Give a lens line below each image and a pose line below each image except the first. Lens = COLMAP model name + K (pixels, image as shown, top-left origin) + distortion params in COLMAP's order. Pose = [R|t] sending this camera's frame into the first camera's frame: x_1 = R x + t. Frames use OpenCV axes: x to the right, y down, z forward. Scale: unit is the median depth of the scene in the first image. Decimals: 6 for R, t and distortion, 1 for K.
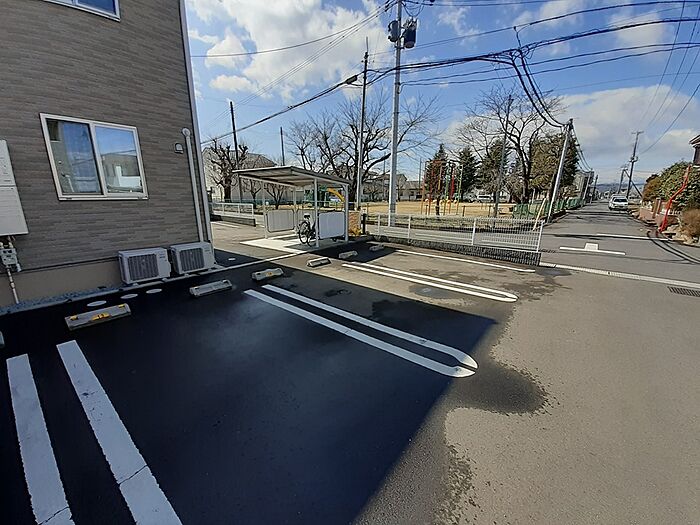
lens RADIAL K [[278.7, 0, 345.5], [0, 278.7, 267.9], [0, 0, 1]] dist [0.023280, -0.016815]
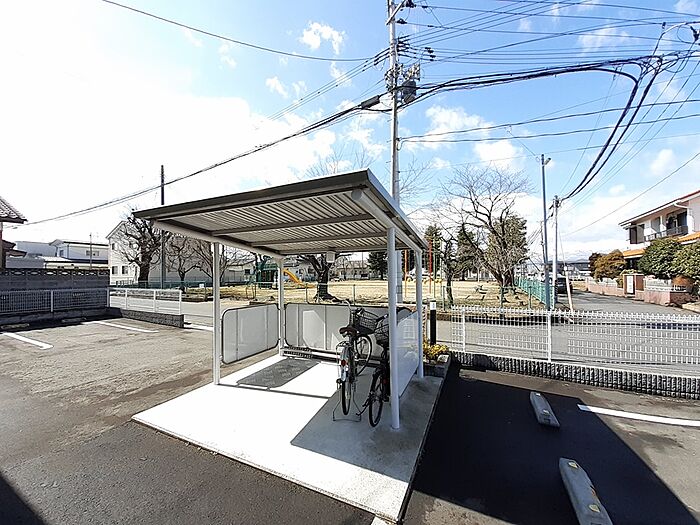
lens RADIAL K [[278.7, 0, 345.5], [0, 278.7, 267.9], [0, 0, 1]] dist [0.023280, -0.016815]
pose [[0.974386, -0.002555, 0.224867, -0.065740], [0.064226, 0.961449, -0.267378, -0.046723], [-0.215515, 0.274972, 0.936987, 0.181891]]
